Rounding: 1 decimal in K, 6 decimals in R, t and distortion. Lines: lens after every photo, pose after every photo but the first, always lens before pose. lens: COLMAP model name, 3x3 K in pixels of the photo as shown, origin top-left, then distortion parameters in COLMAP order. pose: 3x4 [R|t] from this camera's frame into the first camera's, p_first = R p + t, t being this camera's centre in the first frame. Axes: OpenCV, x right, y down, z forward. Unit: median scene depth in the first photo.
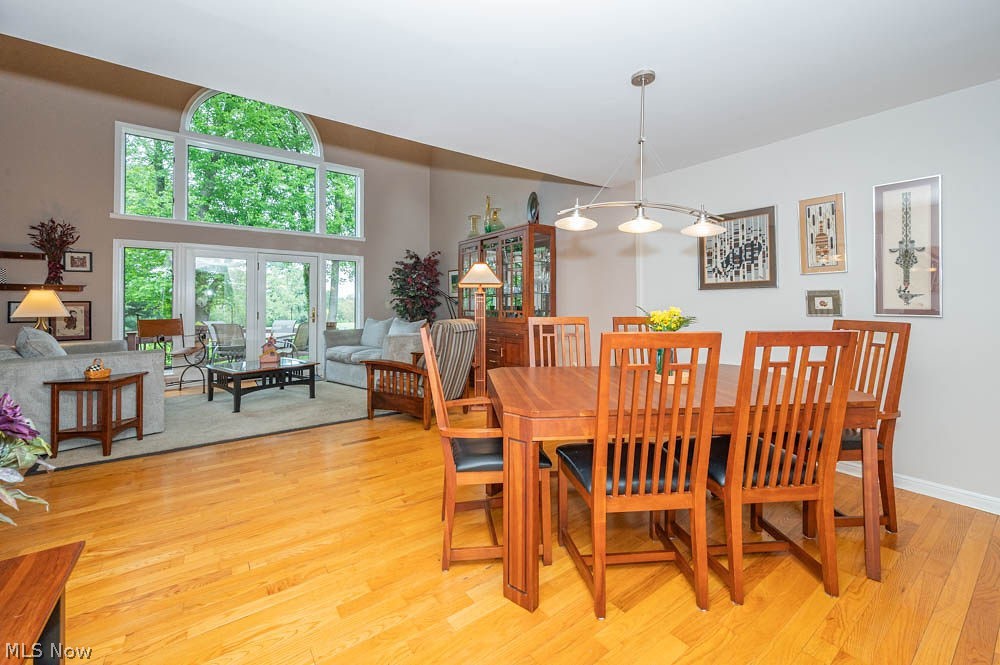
lens RADIAL K [[402.4, 0, 478.7], [0, 402.4, 299.1], [0, 0, 1]] dist [-0.003448, 0.000395]
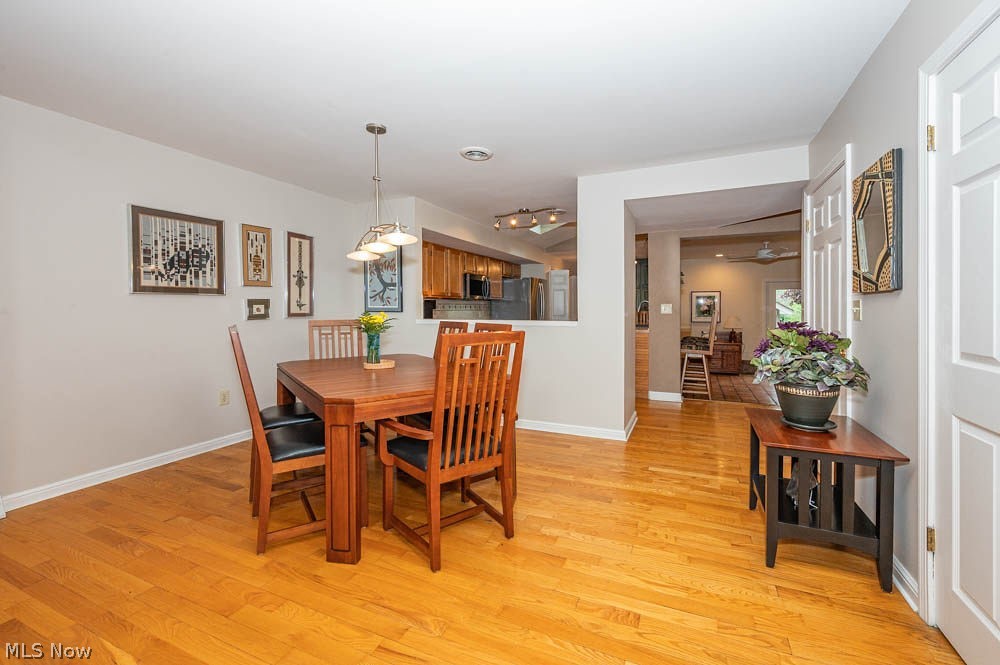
lens RADIAL K [[402.4, 0, 497.4], [0, 402.4, 315.4], [0, 0, 1]] dist [-0.003448, 0.000395]
pose [[-0.510521, -0.012418, 0.859776, -0.573487], [-0.005928, 0.999923, 0.010922, 0.009335], [-0.859845, 0.000479, -0.510555, 0.877526]]
